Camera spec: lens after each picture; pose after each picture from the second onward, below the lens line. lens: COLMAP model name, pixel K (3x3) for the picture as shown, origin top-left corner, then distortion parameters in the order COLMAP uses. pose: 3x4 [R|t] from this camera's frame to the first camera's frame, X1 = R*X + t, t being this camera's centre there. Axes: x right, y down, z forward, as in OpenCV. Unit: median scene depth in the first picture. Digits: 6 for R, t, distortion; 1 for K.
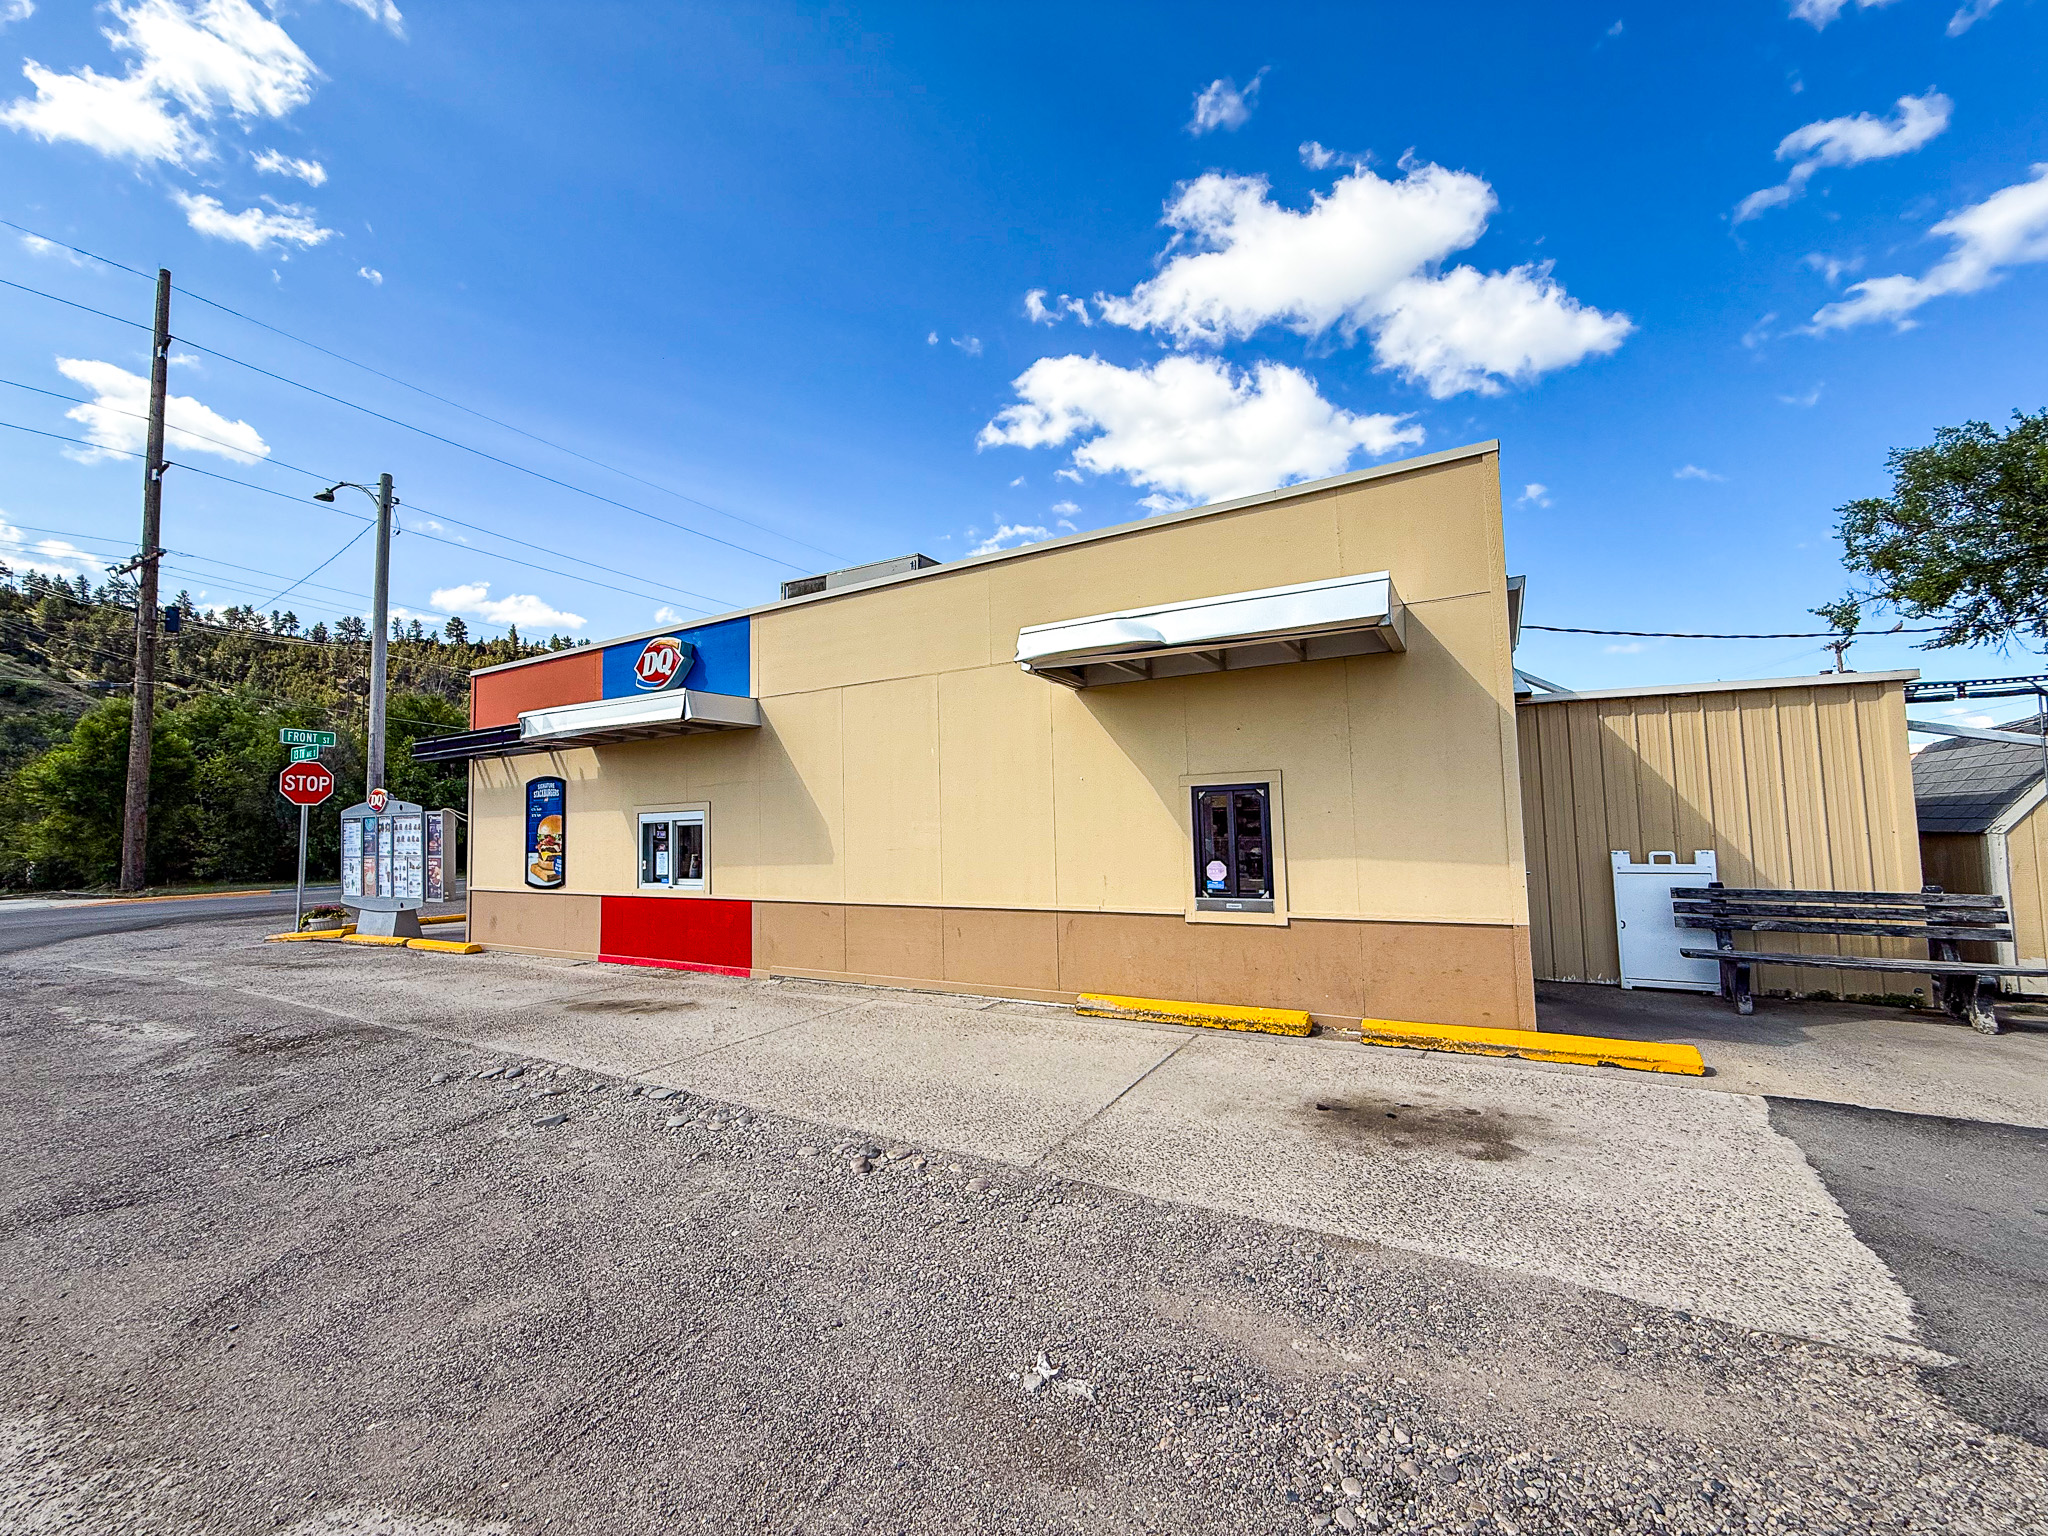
lens RADIAL K [[813.7, 0, 1021.2], [0, 813.7, 772.1], [0, 0, 1]] dist [-0.000139, 0.000126]
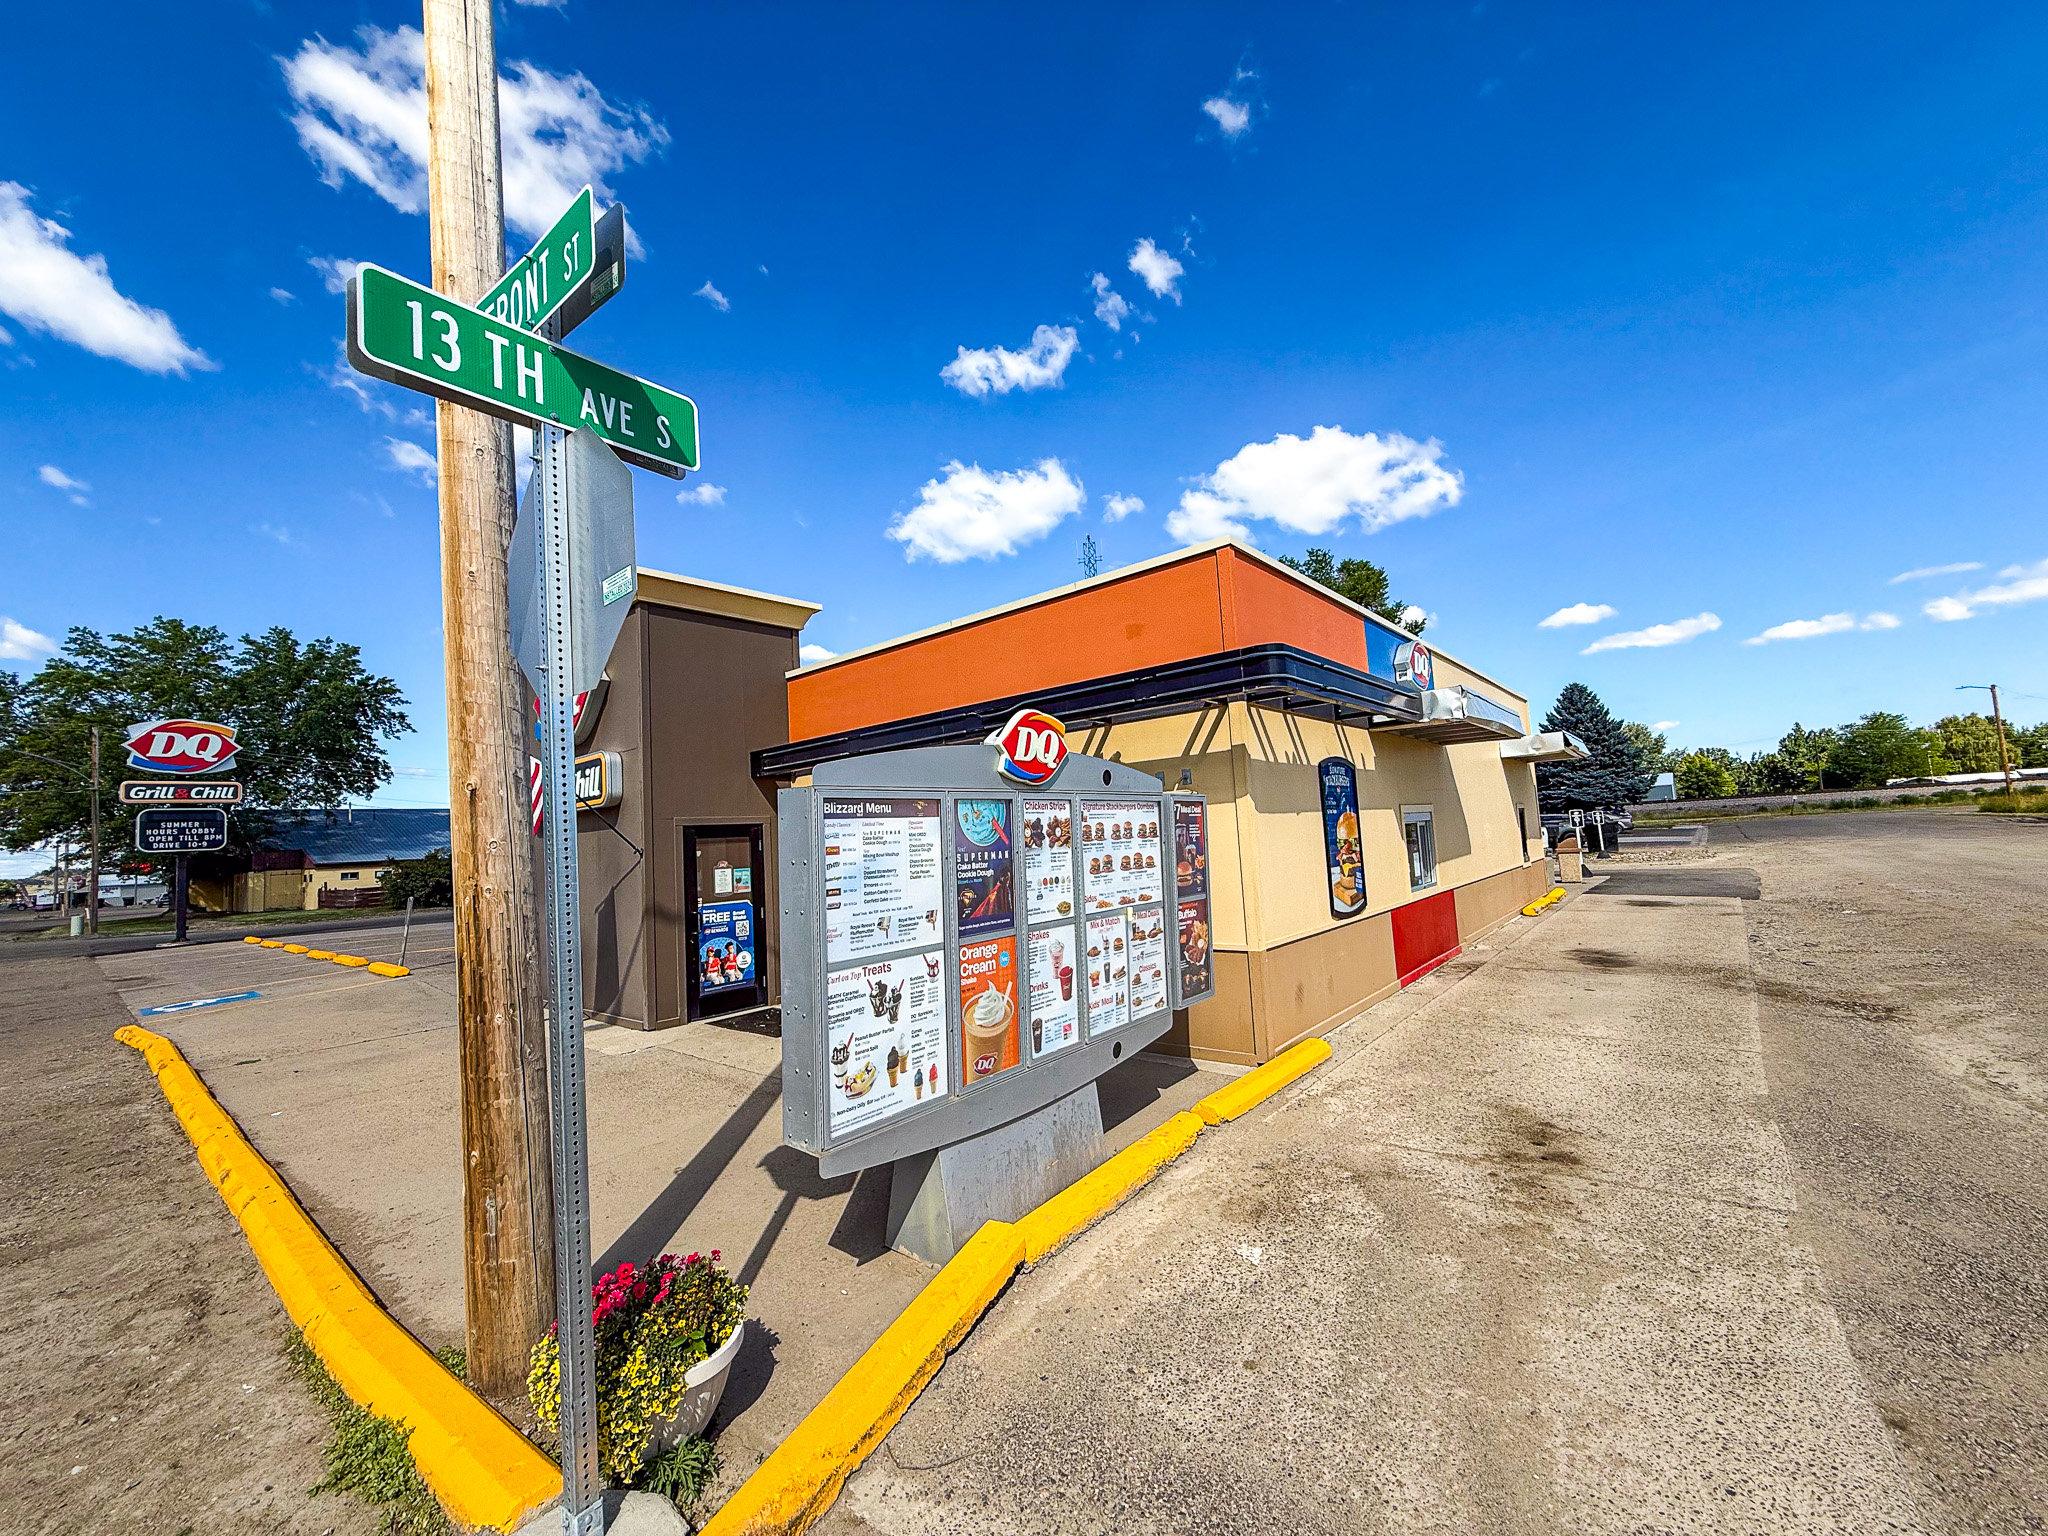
lens RADIAL K [[813.7, 0, 1021.2], [0, 813.7, 772.1], [0, 0, 1]] dist [-0.000139, 0.000126]
pose [[0.175480, 0.096514, 0.979741, -2.876800], [-0.015139, 0.995330, -0.095338, 0.195690], [-0.984367, 0.001897, 0.176122, 2.492224]]
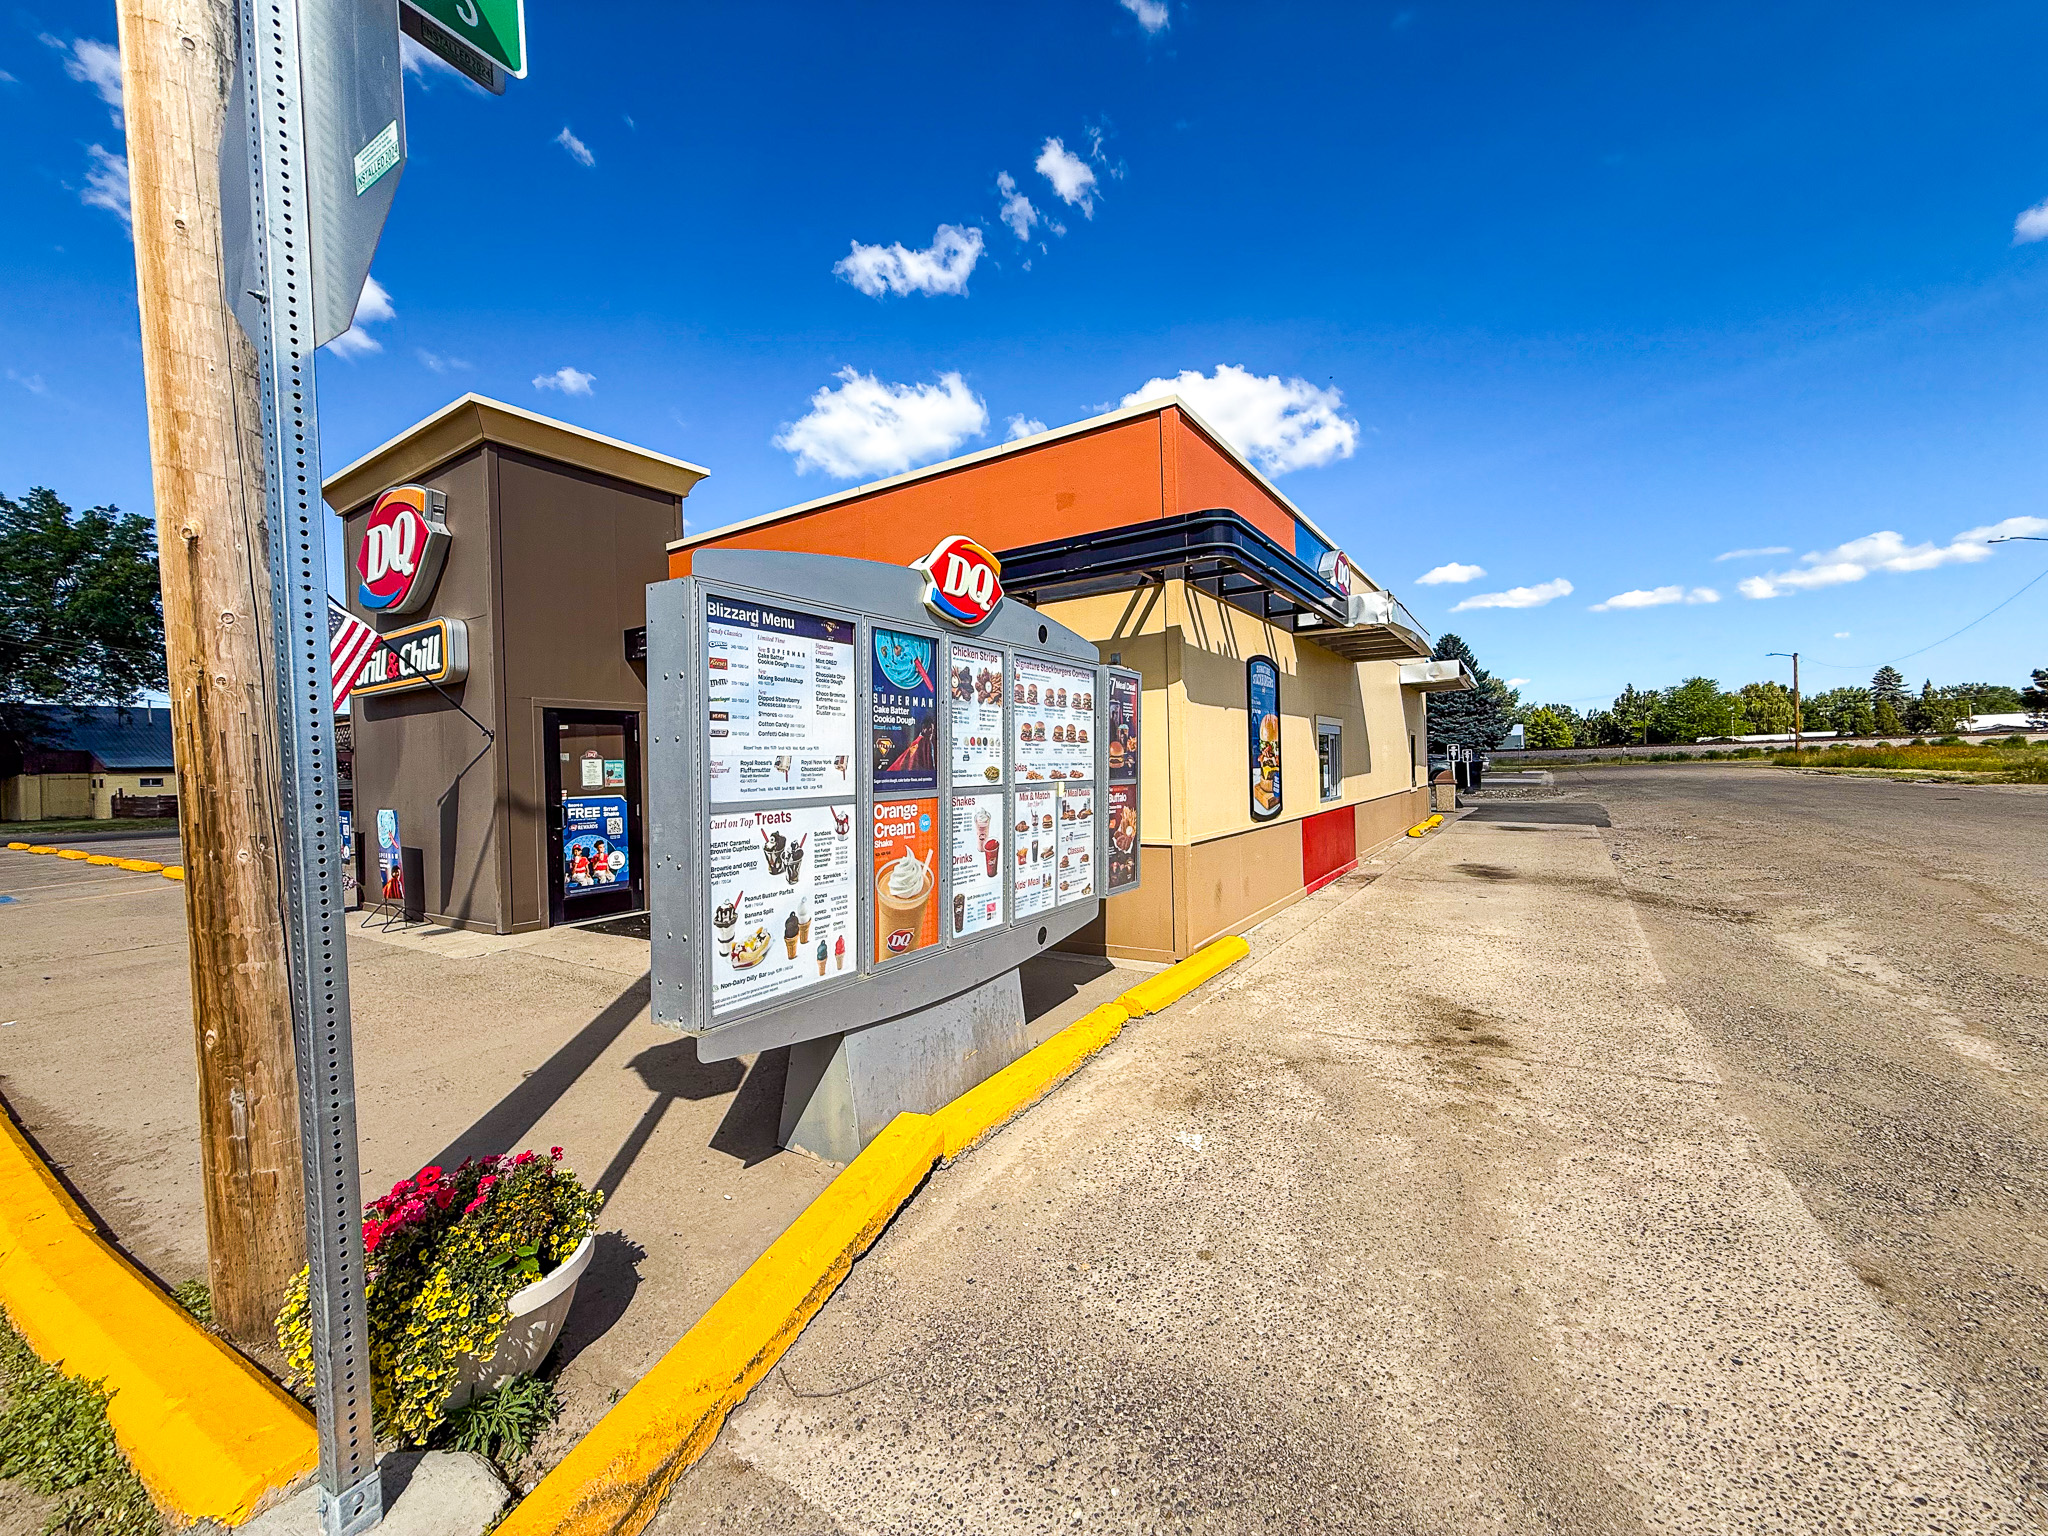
lens RADIAL K [[813.7, 0, 1021.2], [0, 813.7, 772.1], [0, 0, 1]] dist [-0.000139, 0.000126]
pose [[0.048478, 0.017679, 0.998668, -2.766301], [-0.042239, 0.998985, -0.015635, 0.264547], [-0.997931, -0.041425, 0.049175, 2.534864]]
